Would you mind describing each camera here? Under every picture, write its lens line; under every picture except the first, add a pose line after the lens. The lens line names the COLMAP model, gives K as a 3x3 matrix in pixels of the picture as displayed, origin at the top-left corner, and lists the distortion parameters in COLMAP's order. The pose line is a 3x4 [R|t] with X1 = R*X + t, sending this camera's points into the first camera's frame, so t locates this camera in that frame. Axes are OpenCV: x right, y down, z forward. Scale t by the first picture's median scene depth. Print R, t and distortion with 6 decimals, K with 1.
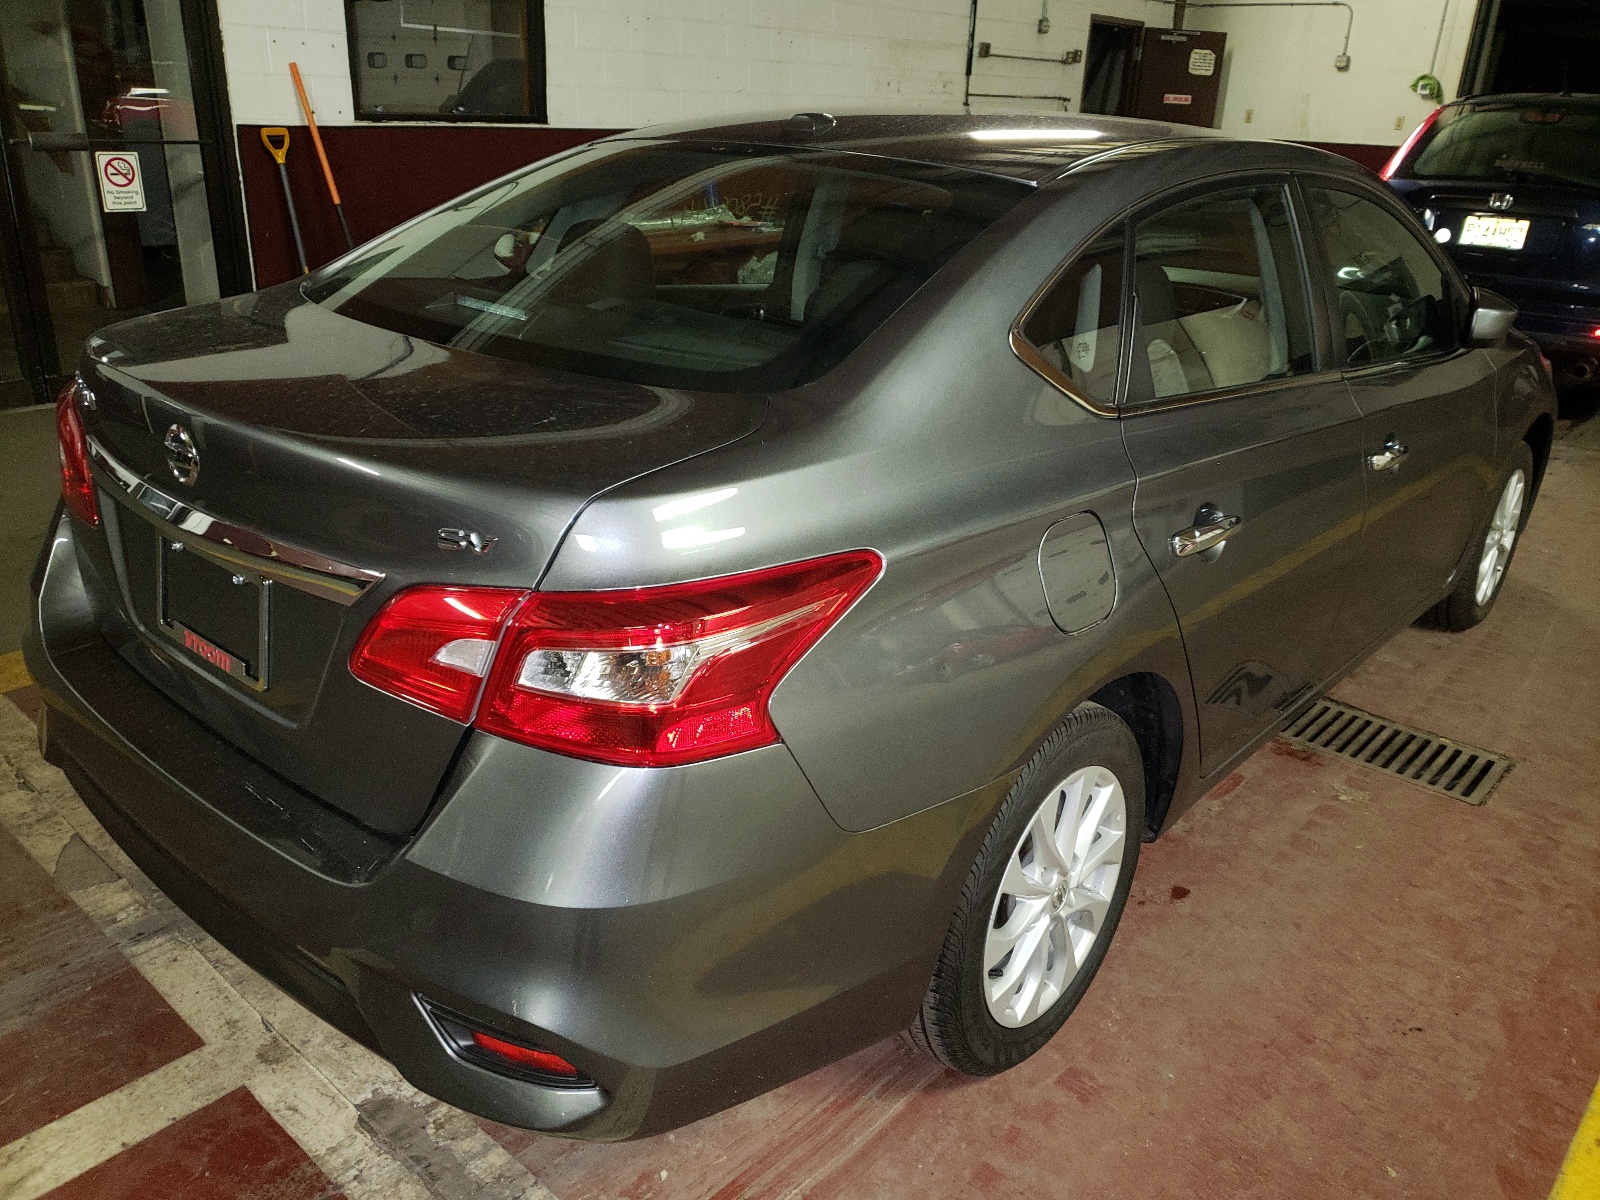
lens RADIAL K [[1192.7, 0, 798.9], [0, 1192.7, 598.8], [0, 0, 1]] dist [0.001694, 0.000527]
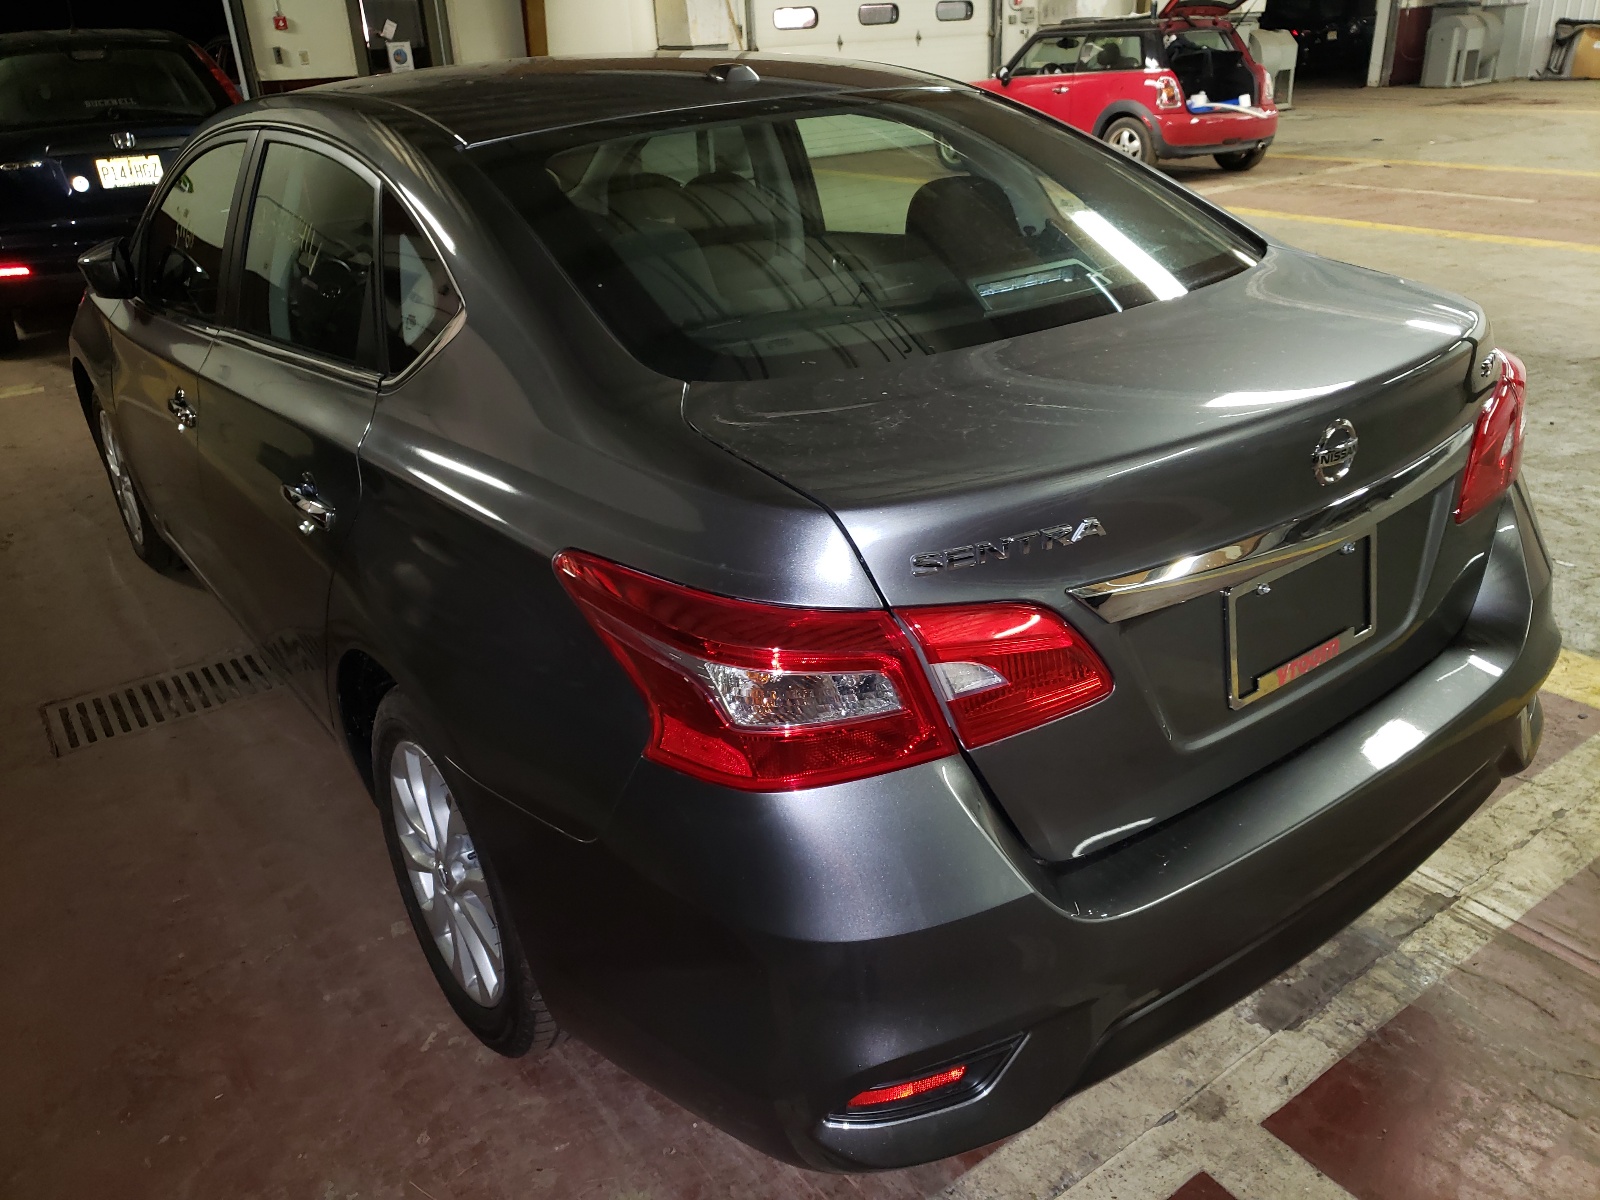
lens RADIAL K [[1192.7, 0, 799.2], [0, 1192.7, 599.9], [0, 0, 1]] dist [0.001694, 0.000527]
pose [[0.237199, -0.456976, 0.857269, -1.151615], [0.417327, 0.844810, 0.334863, -0.398763], [-0.877254, 0.278332, 0.391097, 0.827658]]
